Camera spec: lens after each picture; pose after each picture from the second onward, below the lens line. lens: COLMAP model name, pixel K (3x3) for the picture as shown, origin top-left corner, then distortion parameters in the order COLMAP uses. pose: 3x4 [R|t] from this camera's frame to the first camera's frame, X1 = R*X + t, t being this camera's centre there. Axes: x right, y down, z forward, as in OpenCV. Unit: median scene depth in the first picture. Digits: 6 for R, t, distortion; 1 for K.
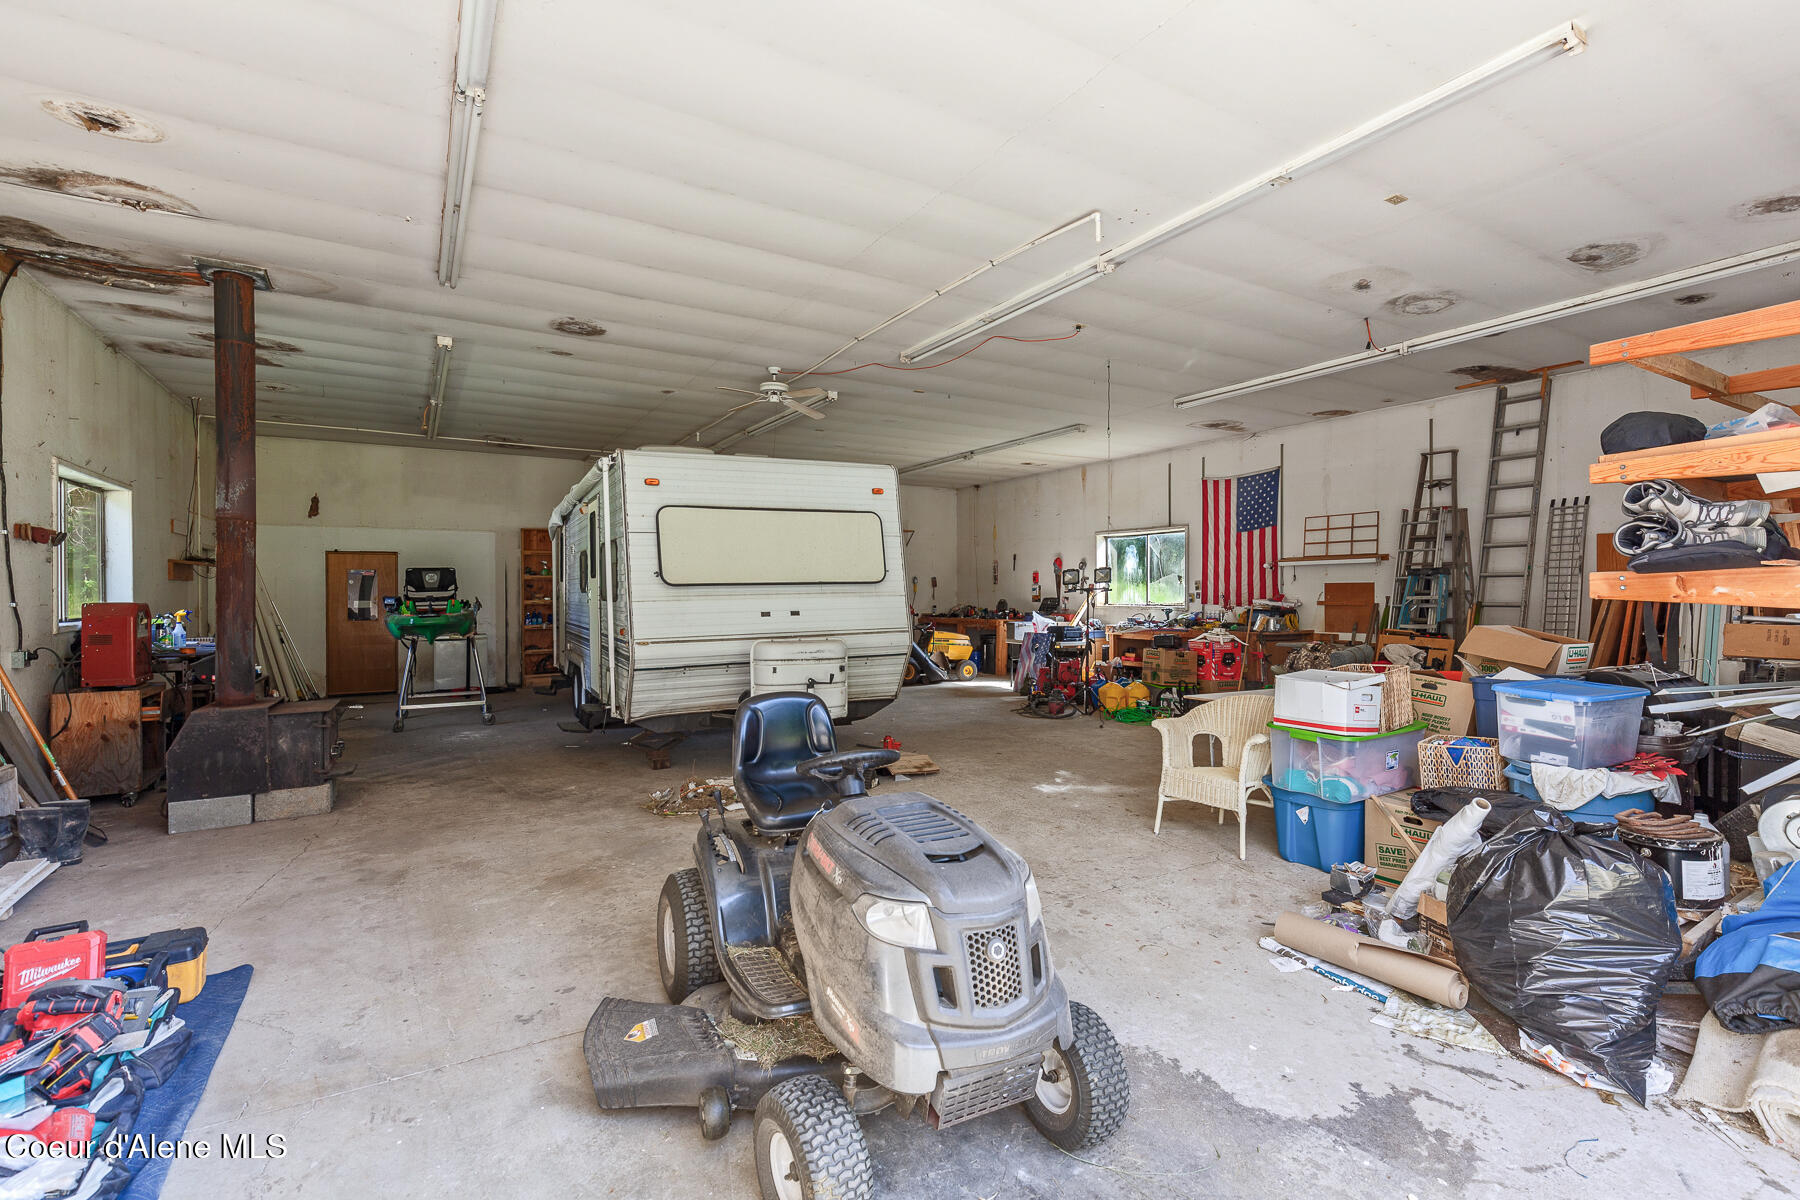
lens RADIAL K [[817.6, 0, 900.0], [0, 817.6, 600.0], [0, 0, 1]] dist [0.016408, -0.004716]
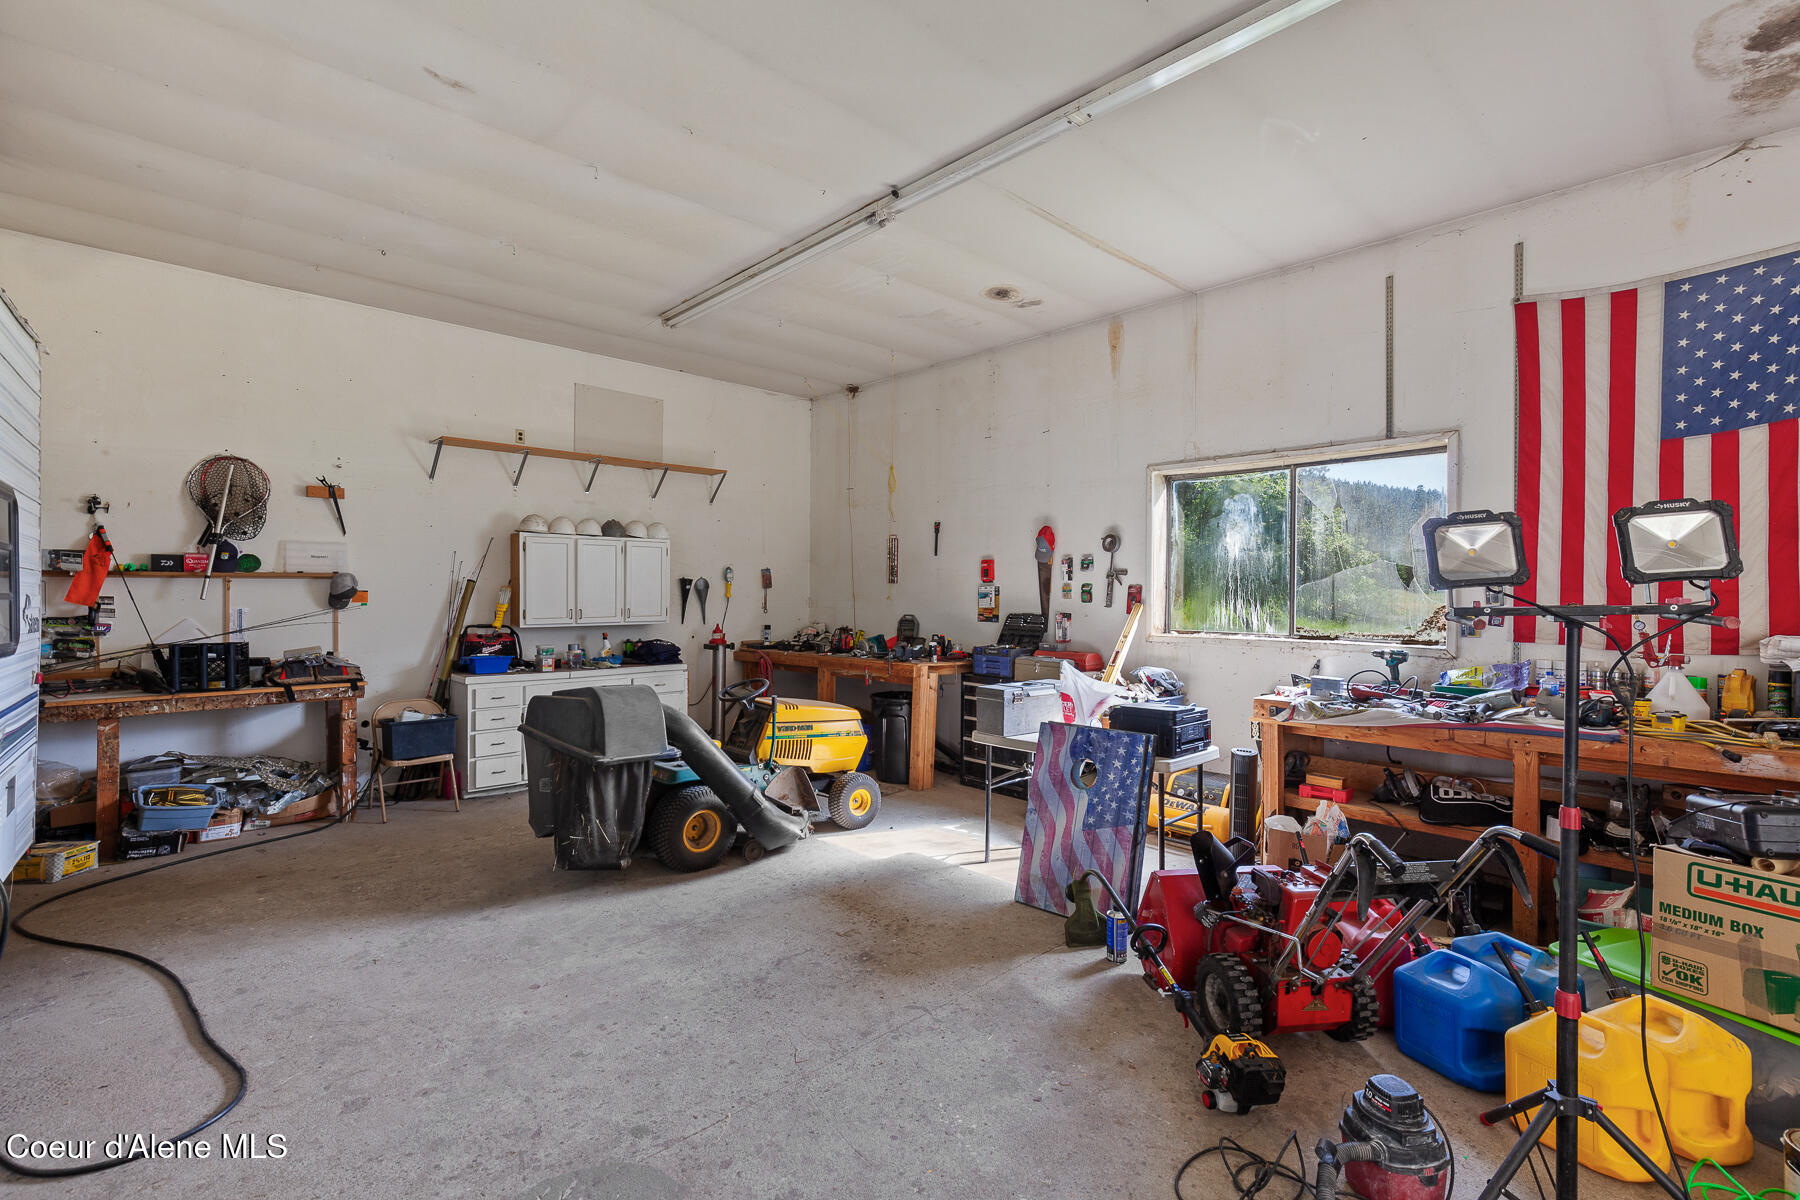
lens RADIAL K [[817.6, 0, 900.0], [0, 817.6, 600.0], [0, 0, 1]] dist [0.016408, -0.004716]
pose [[0.976022, 0.000118, 0.217673, 0.014554], [-0.000497, 0.999998, 0.001688, -0.011531], [-0.217672, -0.001756, 0.976020, 0.580743]]
